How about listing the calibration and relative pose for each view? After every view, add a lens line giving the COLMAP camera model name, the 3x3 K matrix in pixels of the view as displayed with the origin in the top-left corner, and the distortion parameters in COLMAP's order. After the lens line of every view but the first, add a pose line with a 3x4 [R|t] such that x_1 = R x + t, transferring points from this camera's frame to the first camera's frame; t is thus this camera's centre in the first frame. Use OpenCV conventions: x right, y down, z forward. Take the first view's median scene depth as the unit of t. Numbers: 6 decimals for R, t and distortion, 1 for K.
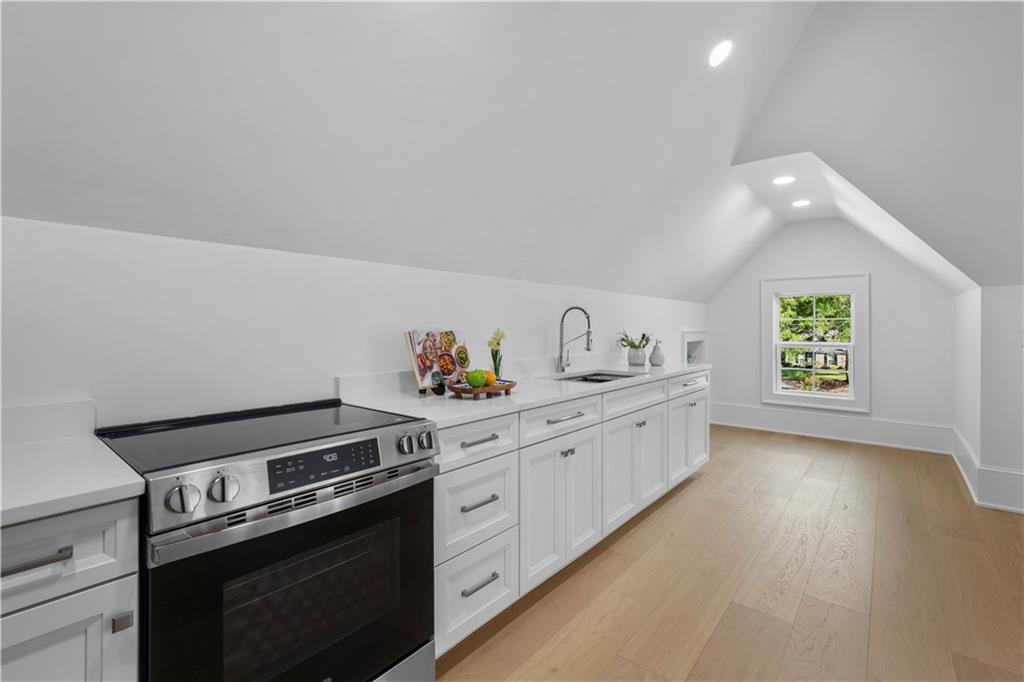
lens RADIAL K [[448.2, 0, 510.9], [0, 448.2, 321.5], [0, 0, 1]] dist [-0.015391, 0.001533]
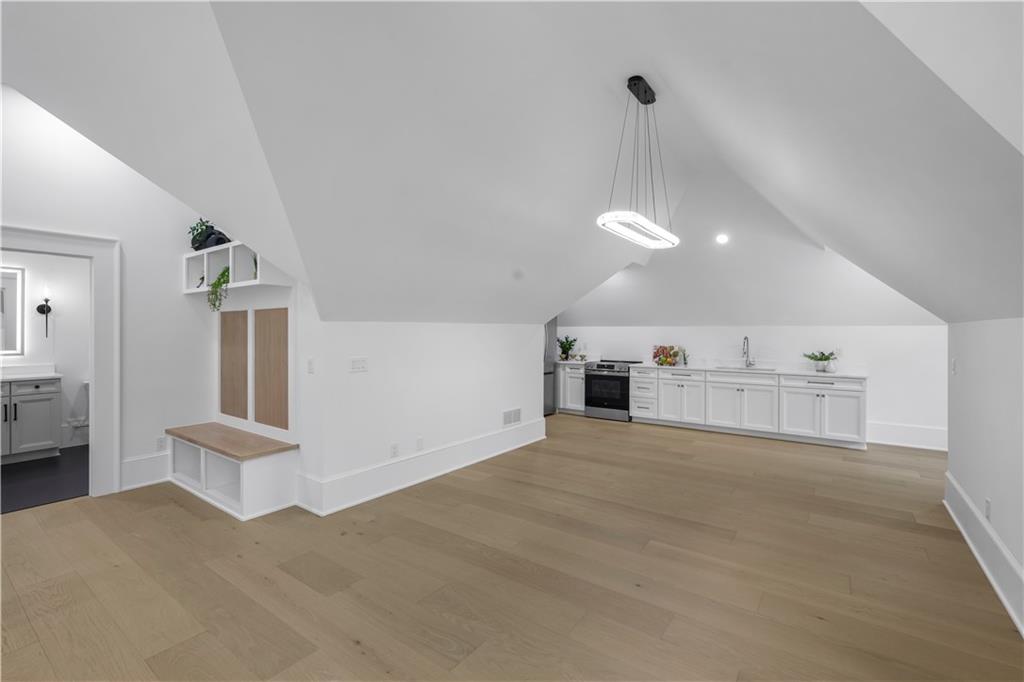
lens RADIAL K [[448.2, 0, 513.5], [0, 448.2, 336.4], [0, 0, 1]] dist [-0.015391, 0.001533]
pose [[0.055247, 0.008862, -0.998433, 3.328995], [0.013270, 0.999866, 0.009609, -0.104748], [0.998385, -0.013780, 0.055122, -0.351752]]
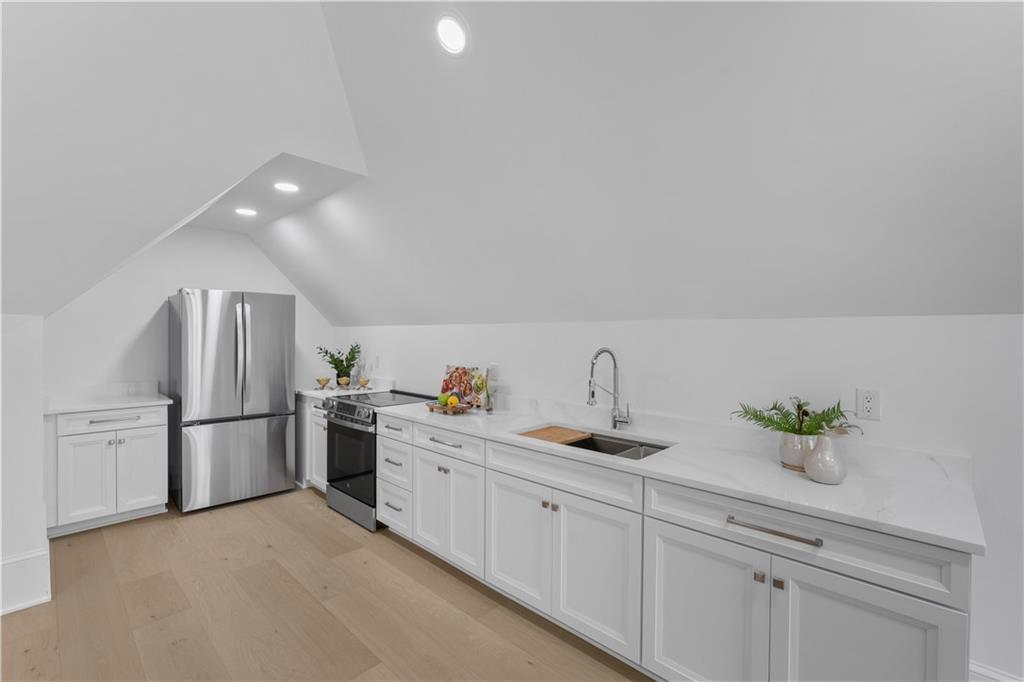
lens RADIAL K [[448.2, 0, 511.4], [0, 448.2, 347.3], [0, 0, 1]] dist [-0.015391, 0.001533]
pose [[-0.064686, 0.018722, -0.997730, 1.416970], [0.006511, 0.999811, 0.018338, -0.075412], [0.997884, -0.005310, -0.064795, 1.326656]]
